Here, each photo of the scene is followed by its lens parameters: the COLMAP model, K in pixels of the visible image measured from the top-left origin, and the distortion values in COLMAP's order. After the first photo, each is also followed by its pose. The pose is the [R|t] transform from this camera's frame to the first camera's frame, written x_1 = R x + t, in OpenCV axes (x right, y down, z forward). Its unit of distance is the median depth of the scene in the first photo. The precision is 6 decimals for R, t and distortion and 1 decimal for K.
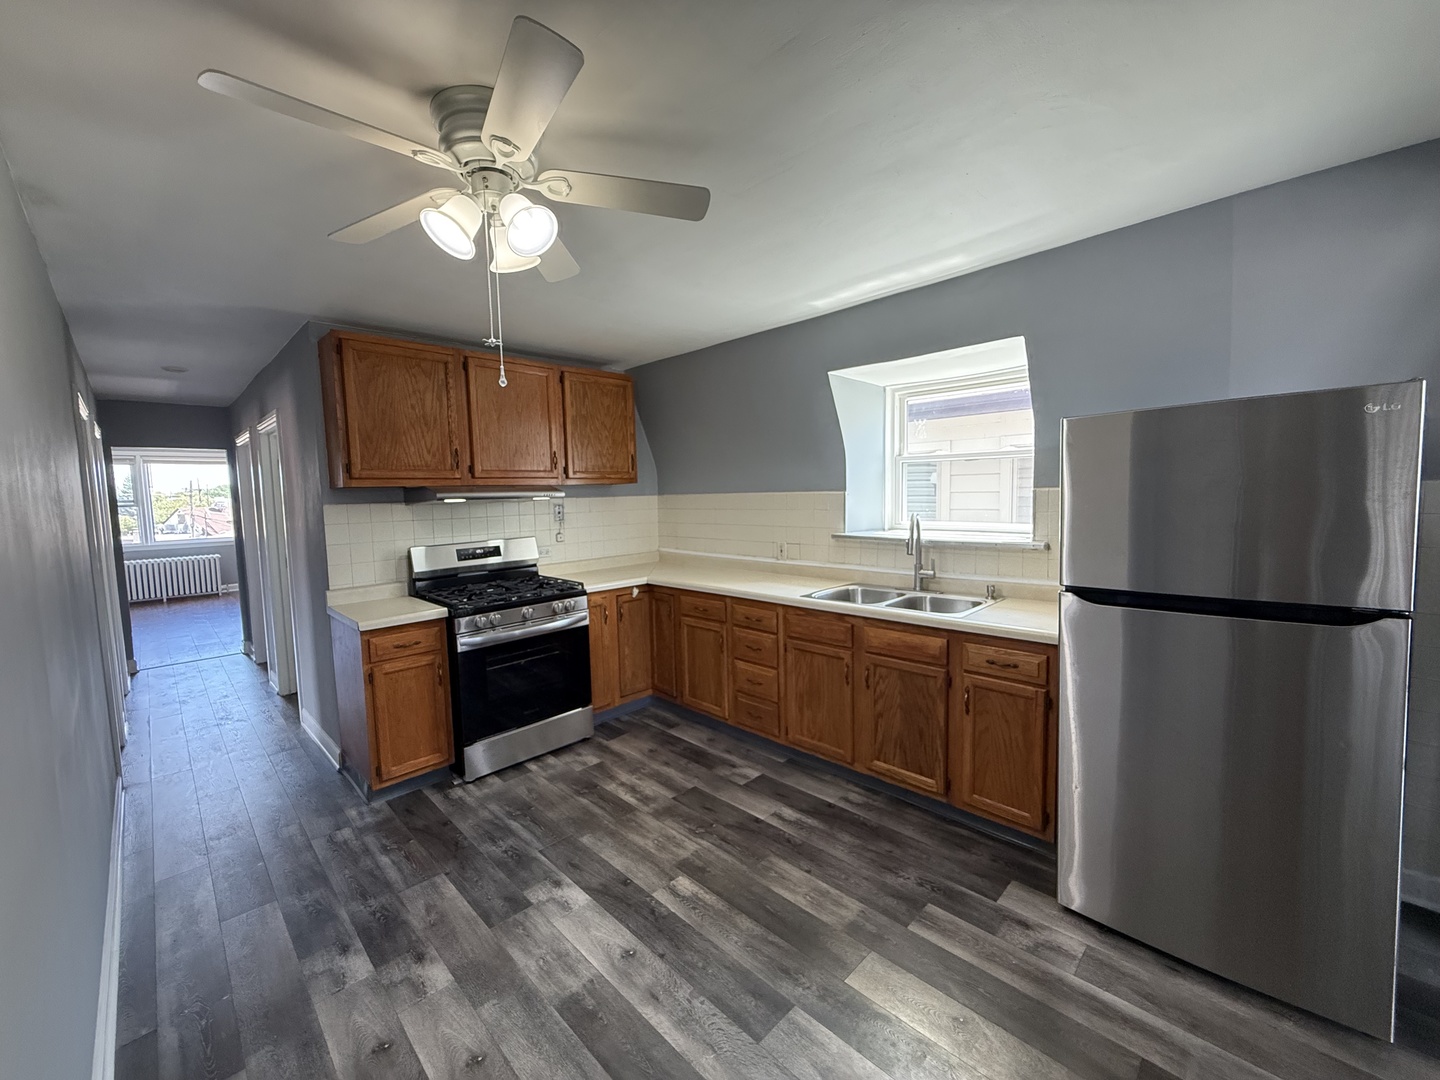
lens RADIAL K [[579.5, 0, 713.1], [0, 579.5, 542.0], [0, 0, 1]] dist [0.000989, -0.000061]
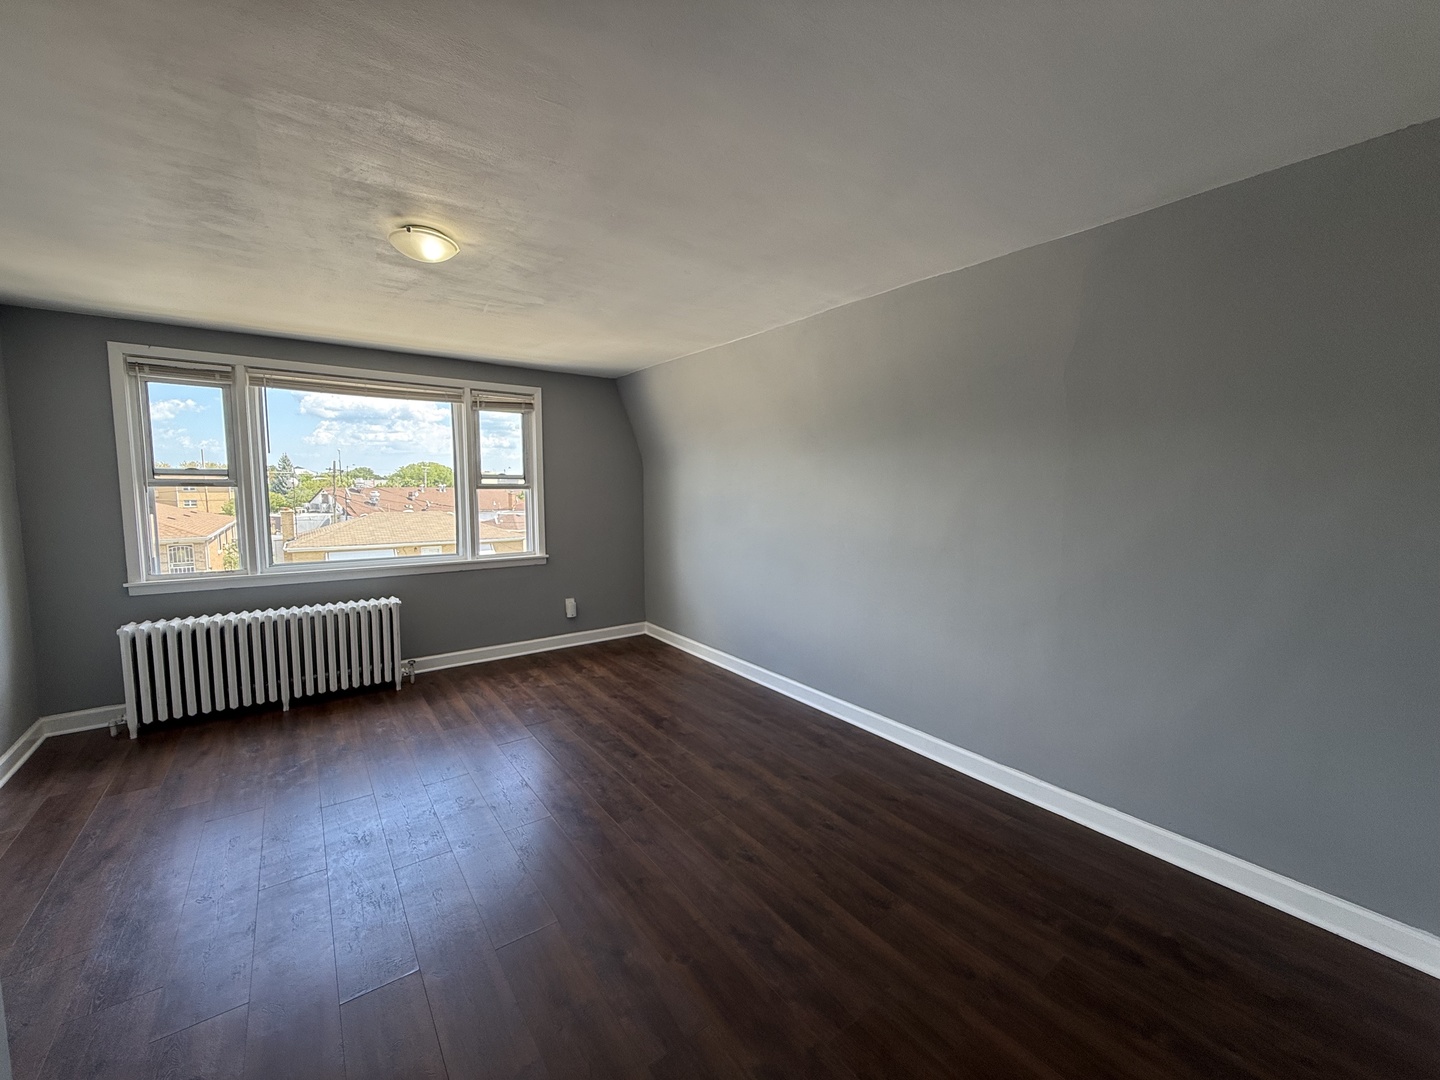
lens RADIAL K [[579.5, 0, 729.4], [0, 579.5, 539.3], [0, 0, 1]] dist [0.000989, -0.000061]
pose [[0.990454, 0.043093, -0.130931, -0.072349], [-0.042580, 0.999070, 0.006721, -0.005209], [0.131099, -0.001082, 0.991369, 0.078513]]
